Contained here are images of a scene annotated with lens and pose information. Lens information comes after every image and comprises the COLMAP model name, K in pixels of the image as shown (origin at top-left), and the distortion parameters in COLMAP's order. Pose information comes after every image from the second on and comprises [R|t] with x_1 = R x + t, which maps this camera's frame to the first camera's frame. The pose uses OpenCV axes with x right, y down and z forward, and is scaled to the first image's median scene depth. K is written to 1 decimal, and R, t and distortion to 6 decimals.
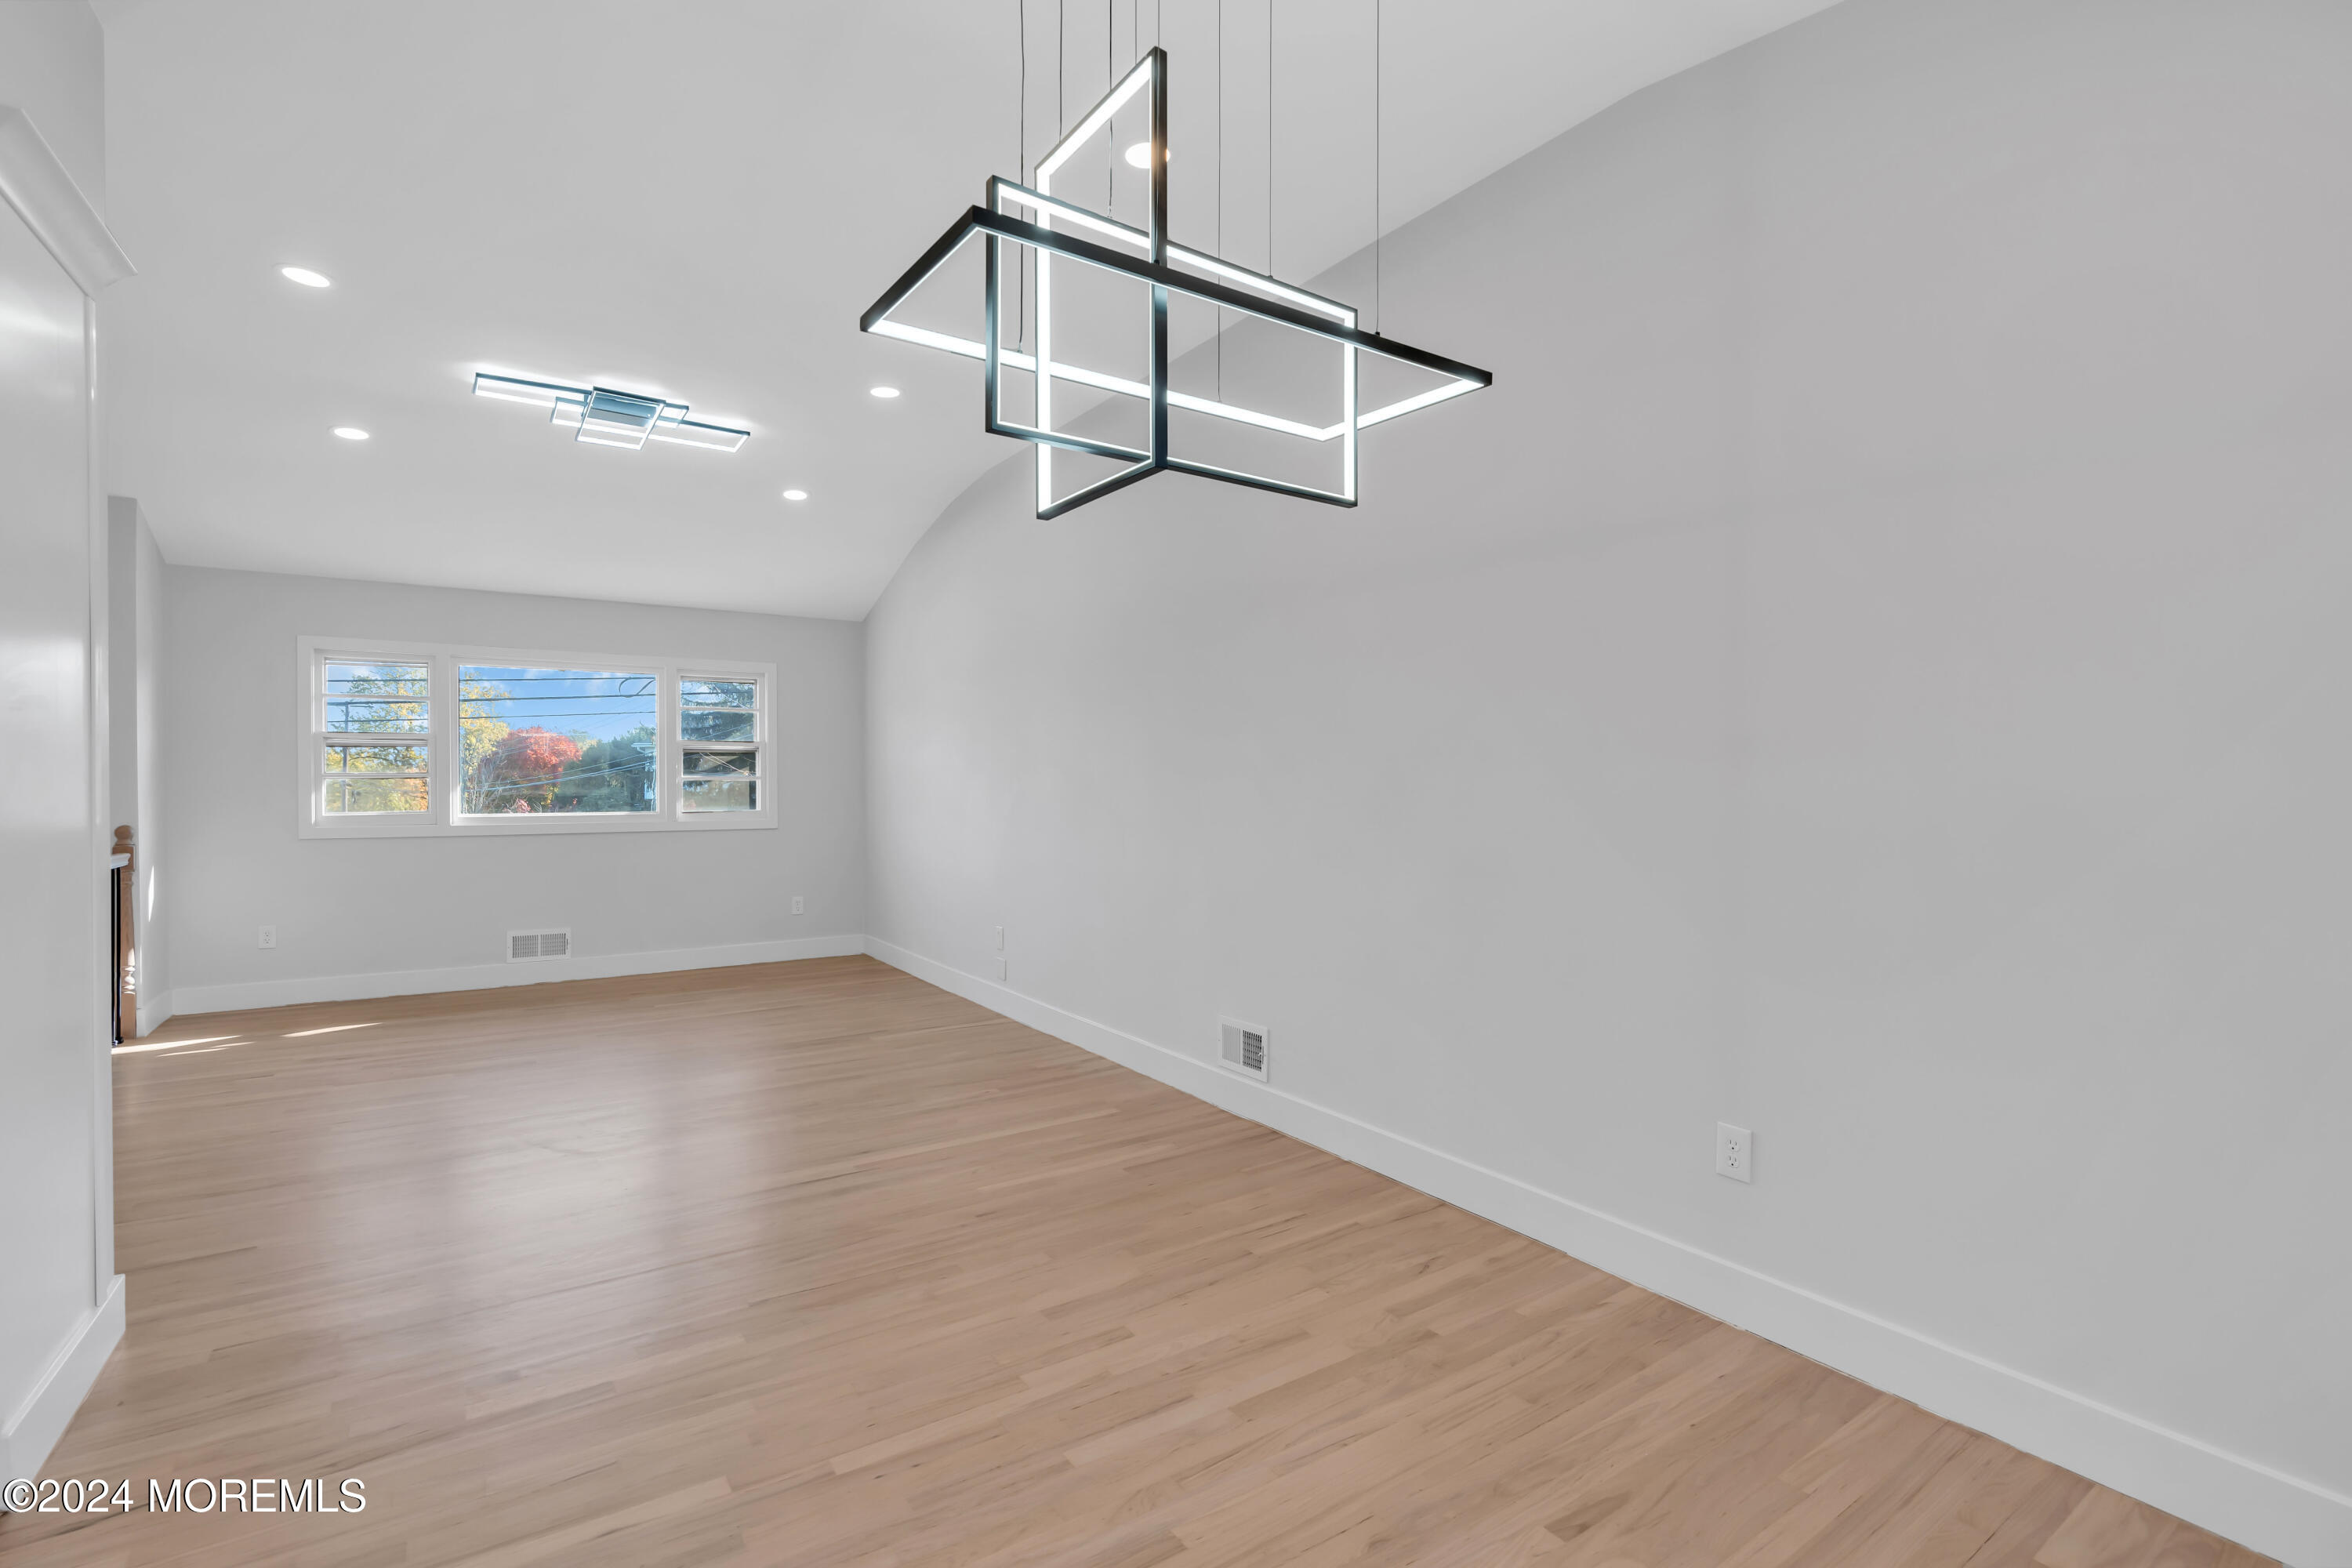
lens RADIAL K [[1049.8, 0, 1184.1], [0, 1049.8, 796.3], [0, 0, 1]] dist [0.003582, 0.000622]
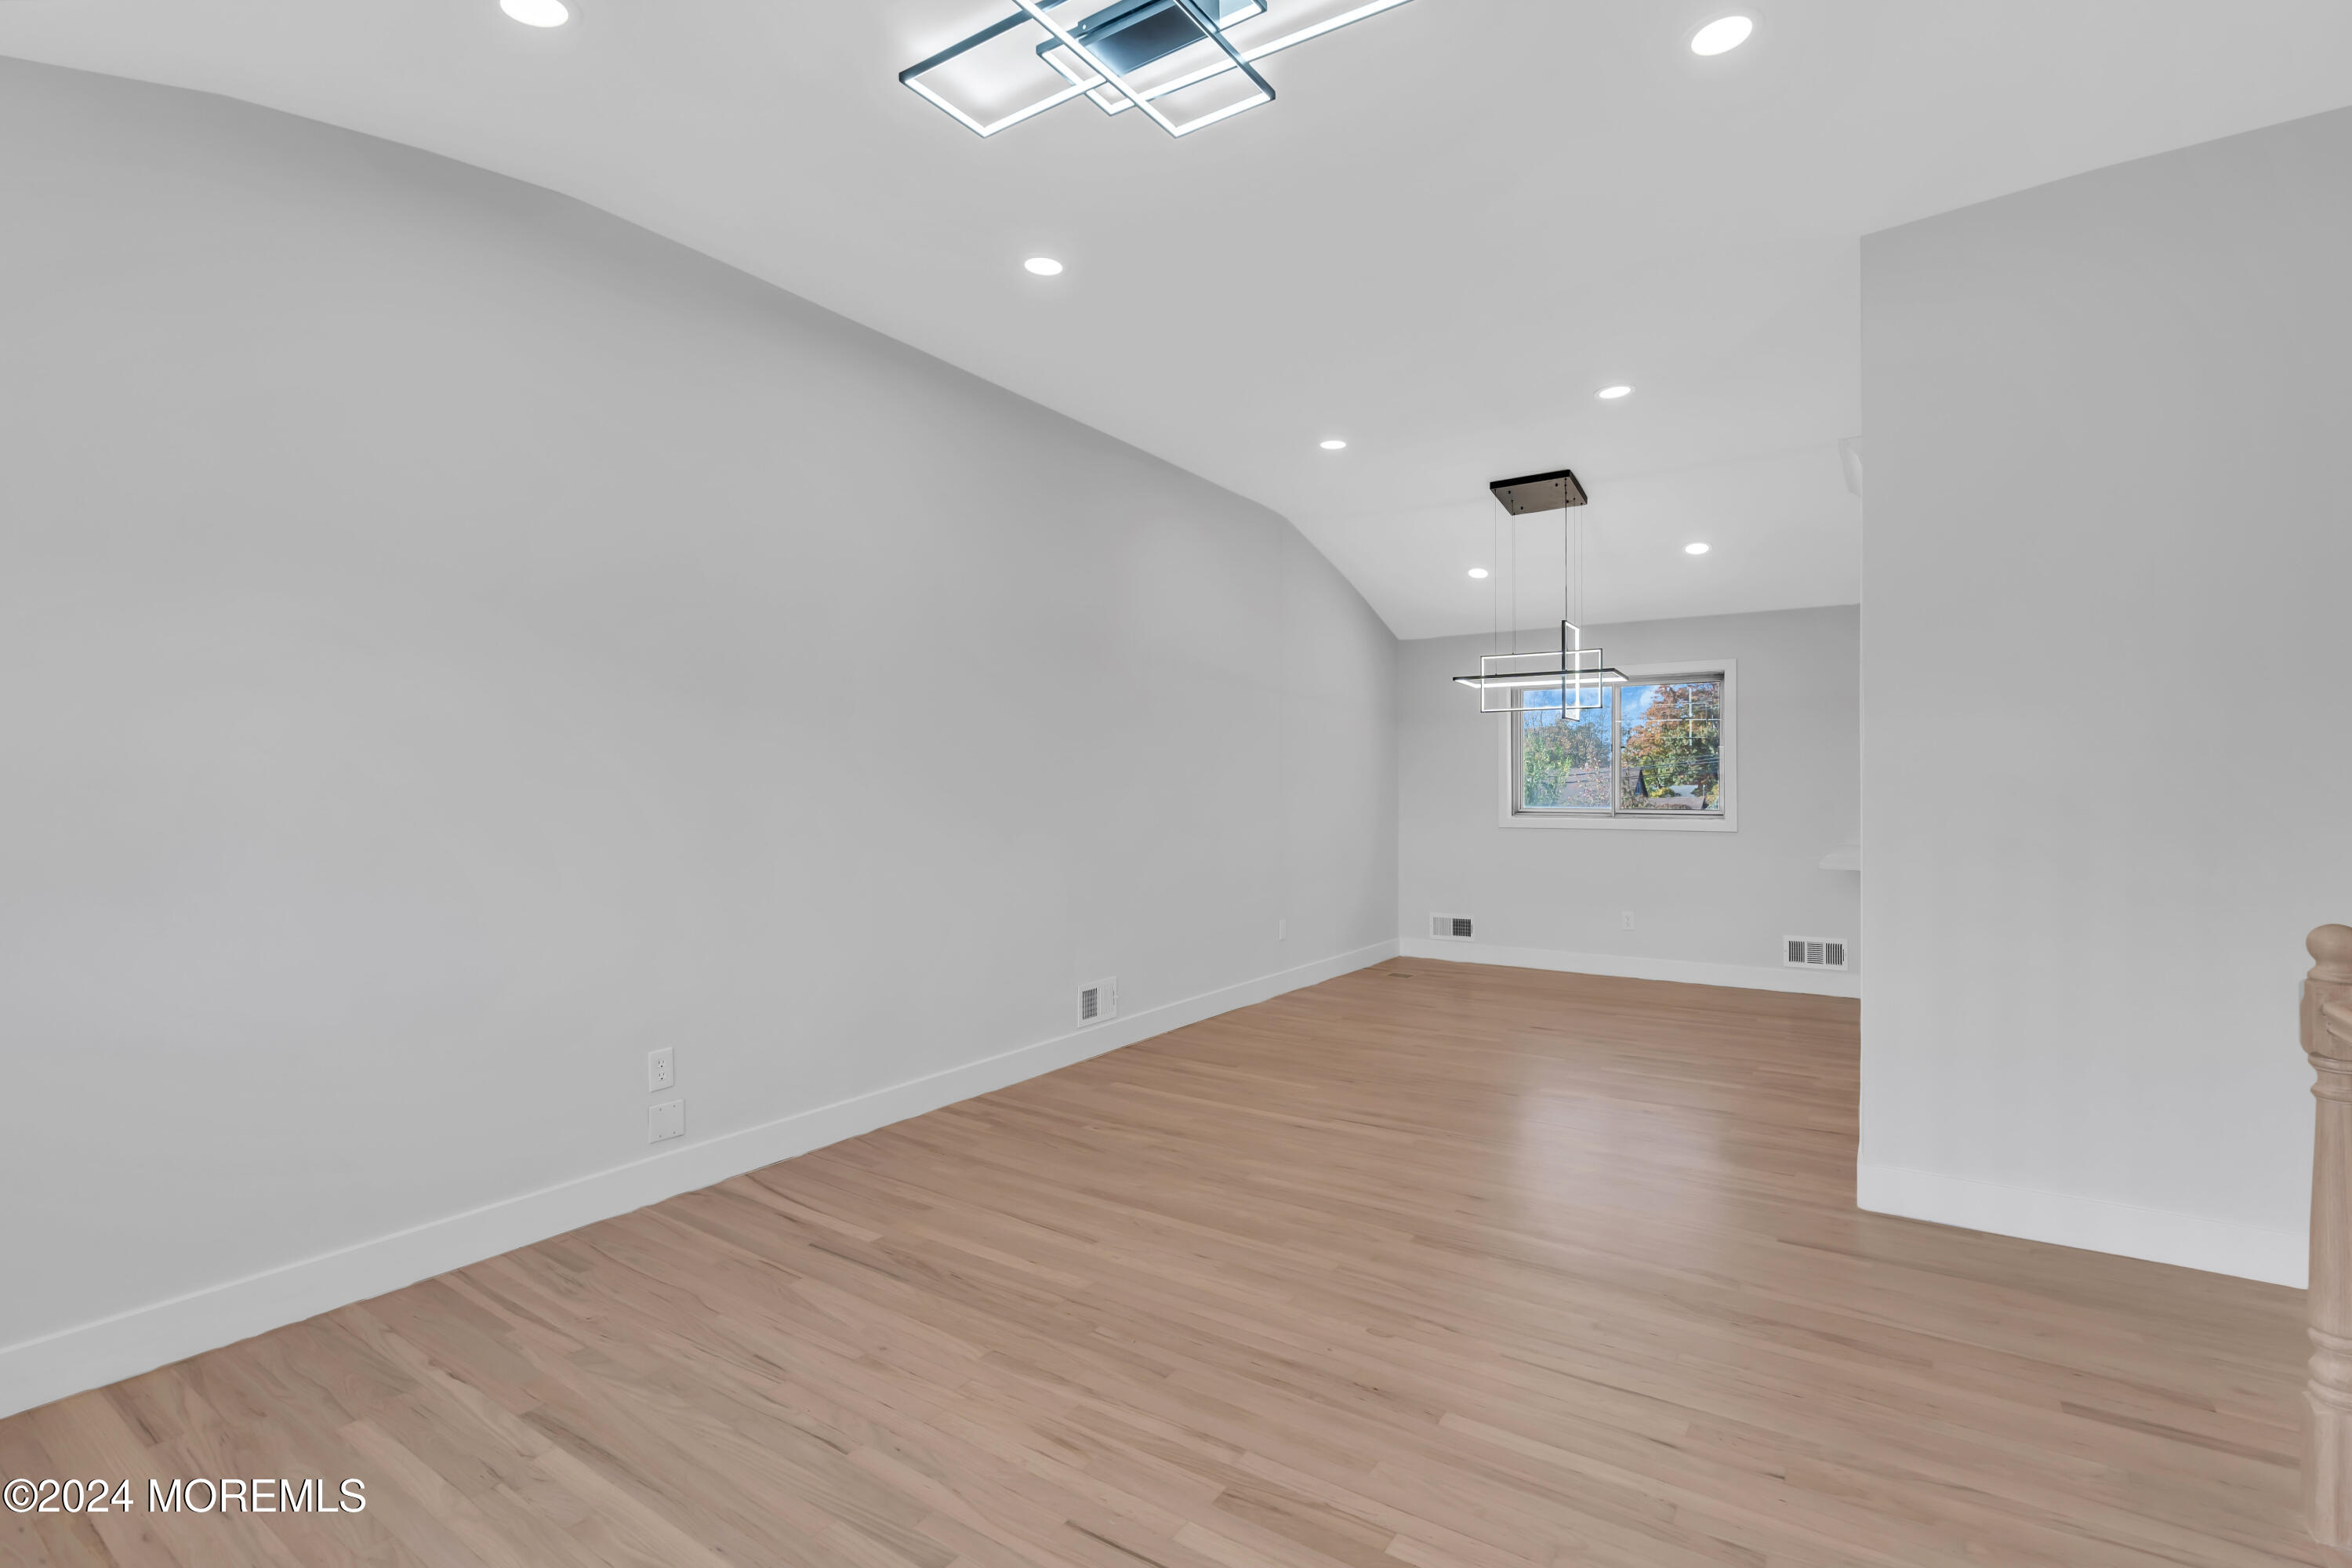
lens RADIAL K [[1049.8, 0, 1185.5], [0, 1049.8, 779.4], [0, 0, 1]] dist [0.003582, 0.000622]
pose [[-0.381156, 0.011123, 0.924444, -1.143130], [0.005425, 0.999937, -0.009795, -0.015672], [-0.924495, 0.001281, -0.381192, 1.364037]]
